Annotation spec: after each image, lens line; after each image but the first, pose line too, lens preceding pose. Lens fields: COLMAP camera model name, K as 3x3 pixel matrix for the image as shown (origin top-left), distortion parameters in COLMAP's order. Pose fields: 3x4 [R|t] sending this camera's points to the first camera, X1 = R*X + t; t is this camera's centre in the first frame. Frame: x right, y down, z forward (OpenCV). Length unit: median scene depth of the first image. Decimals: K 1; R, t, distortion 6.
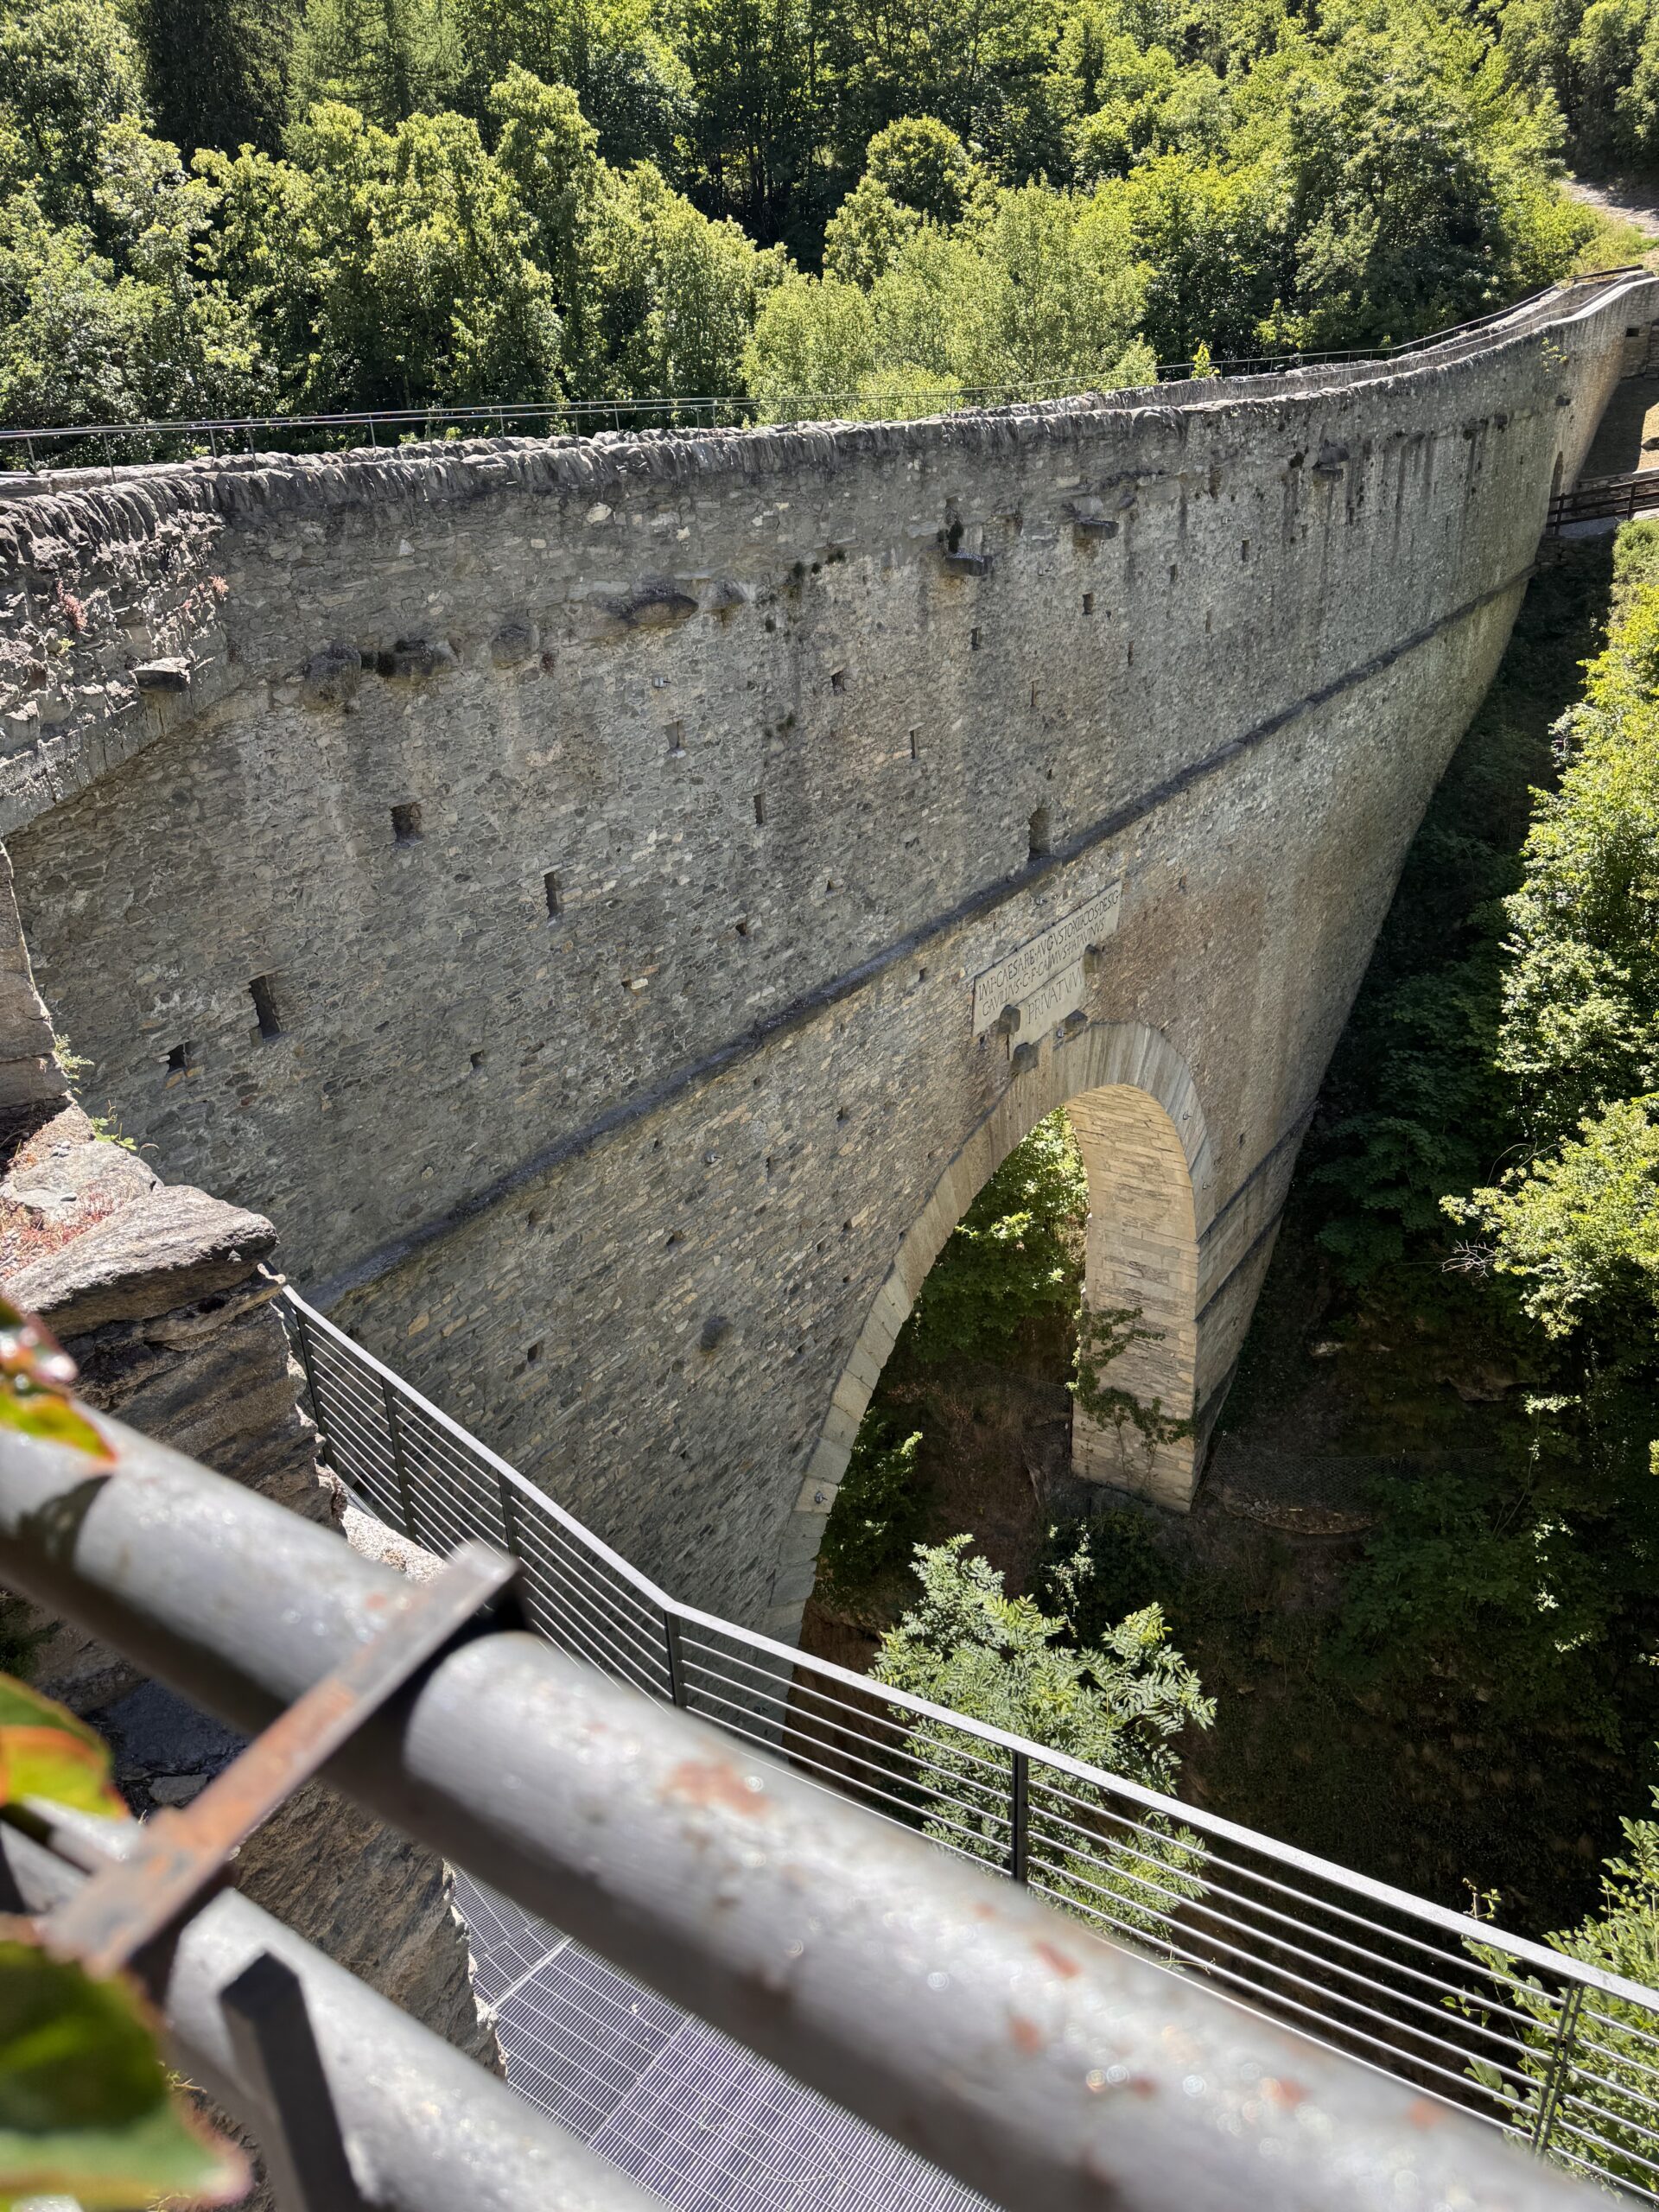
lens RADIAL K [[1551.8, 0, 834.3], [0, 1551.8, 1100.2], [0, 0, 1]] dist [0.078998, -0.090650]
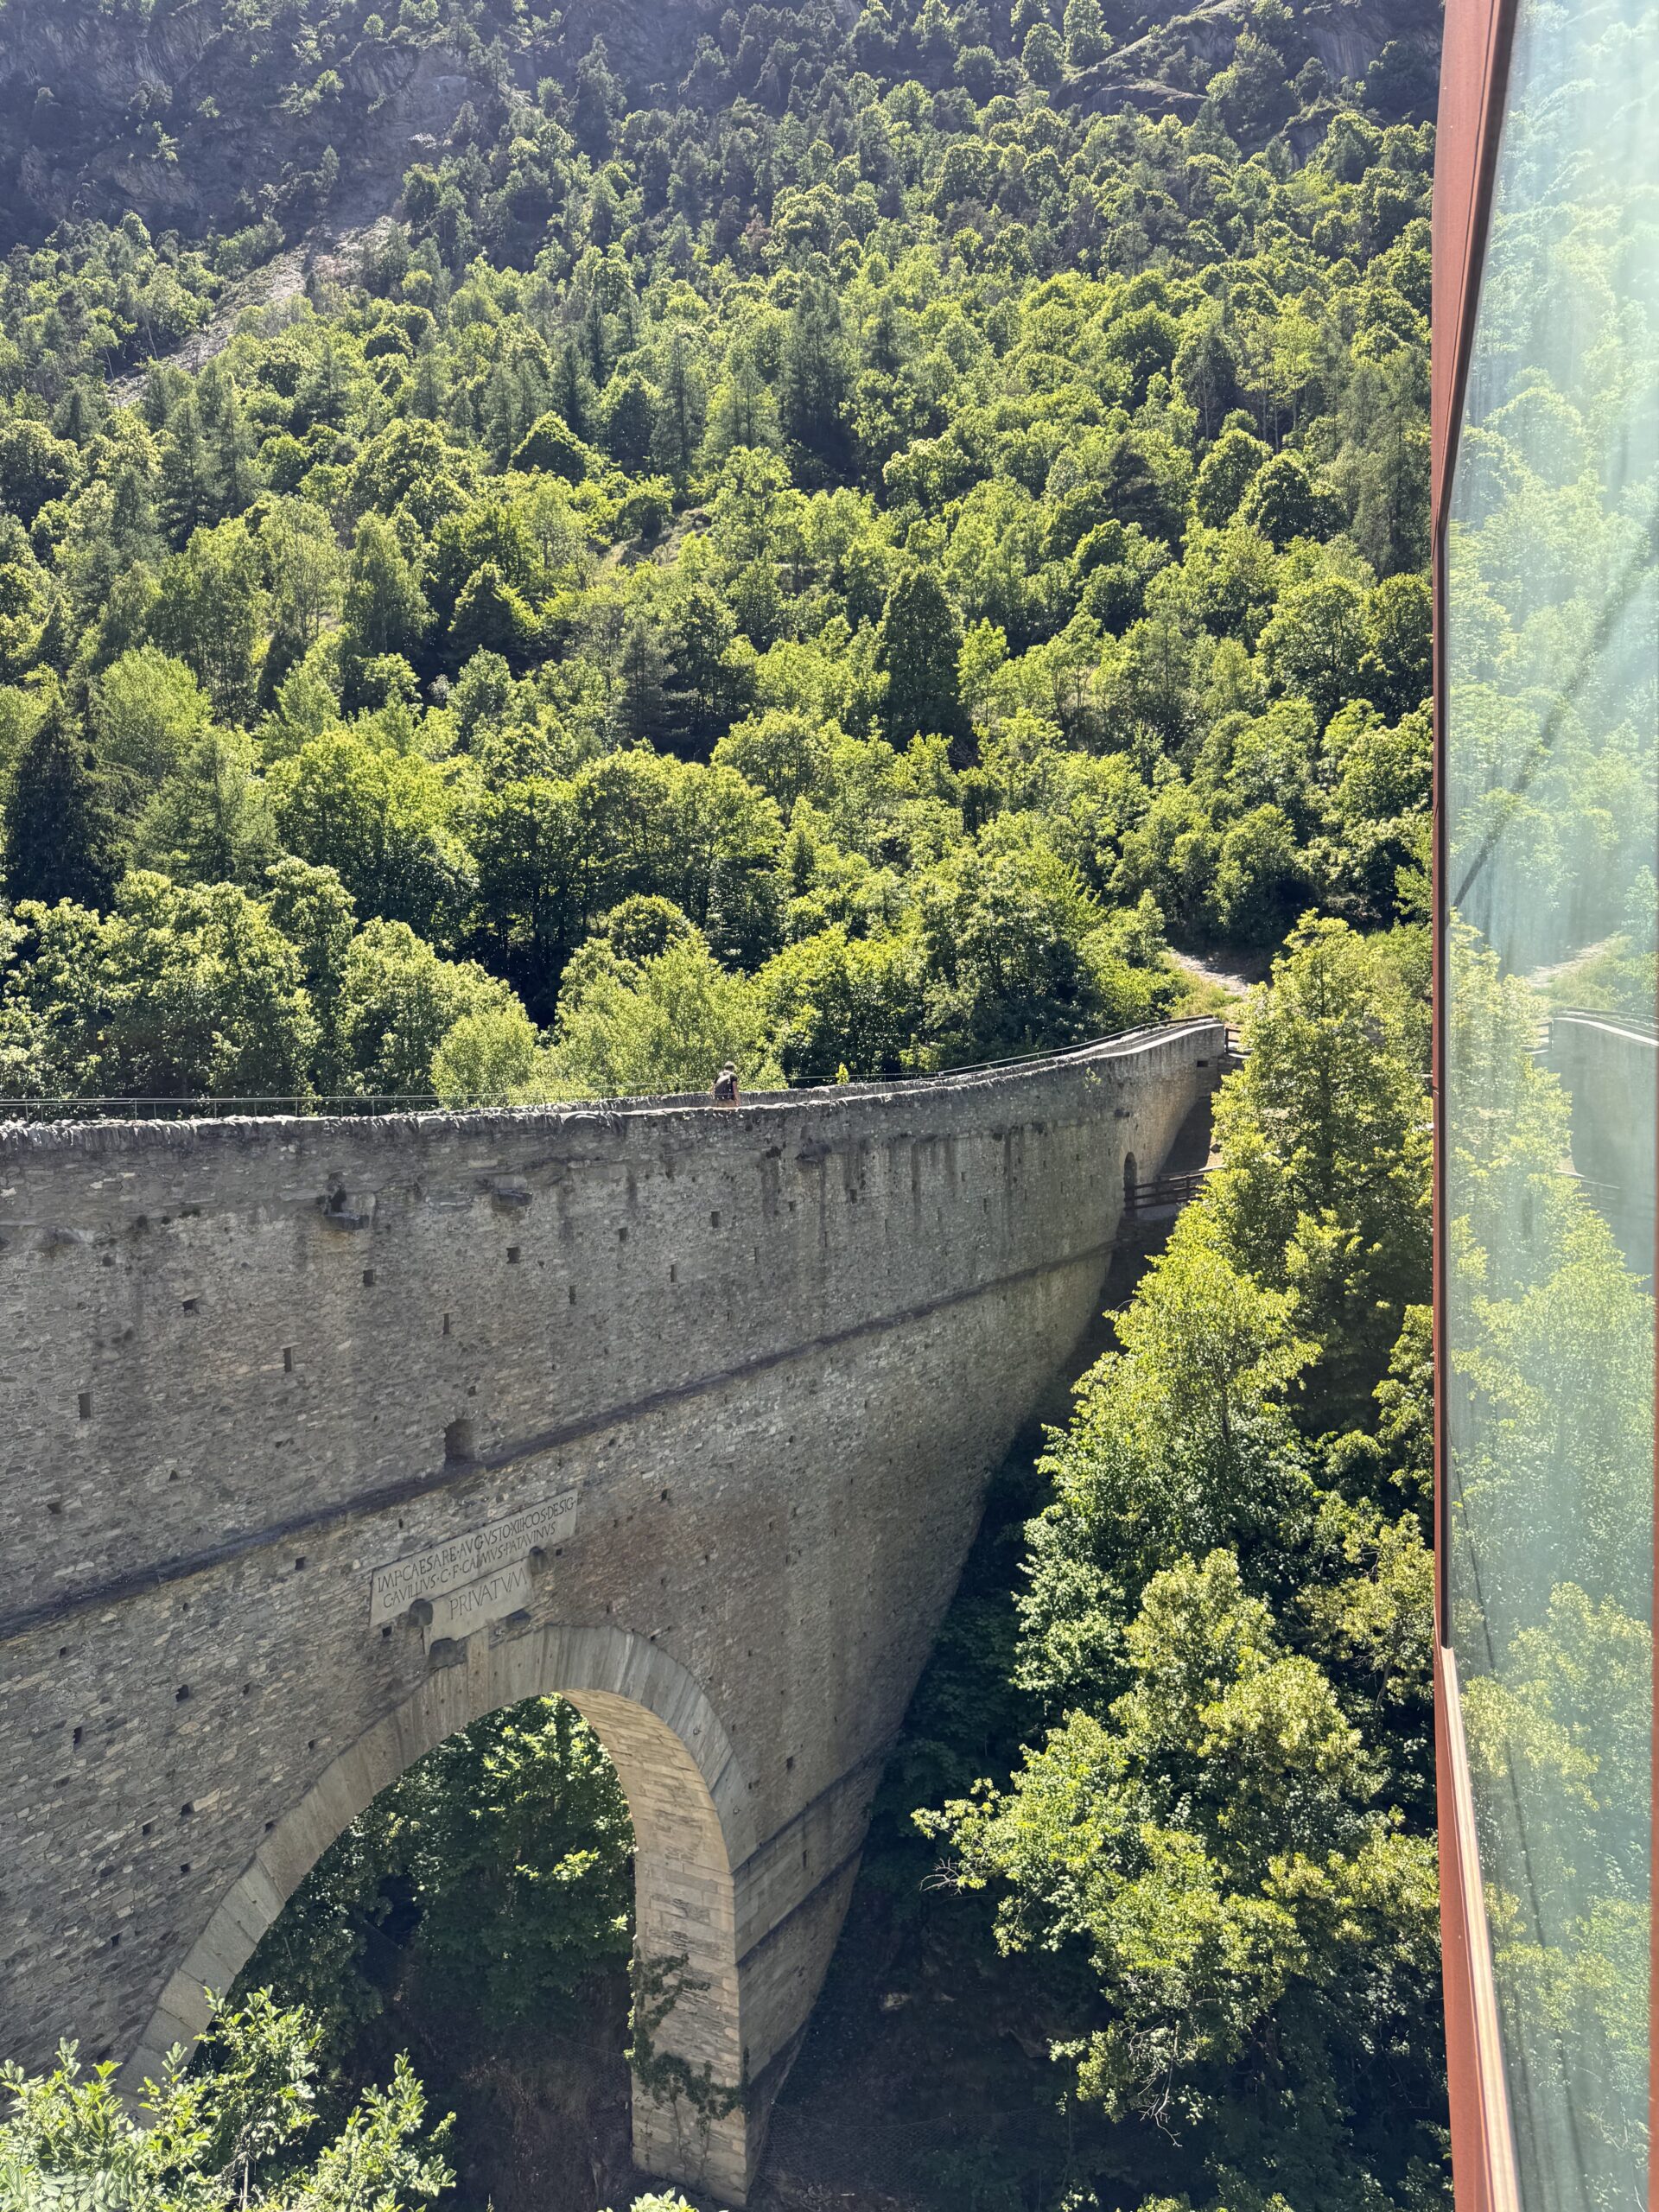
lens RADIAL K [[1551.8, 0, 834.3], [0, 1551.8, 1100.2], [0, 0, 1]] dist [0.078998, -0.090650]
pose [[0.997793, 0.021533, 0.062809, 0.363471], [0.005806, 0.914033, -0.405599, 0.076587], [-0.066143, 0.405069, 0.911890, -0.199662]]
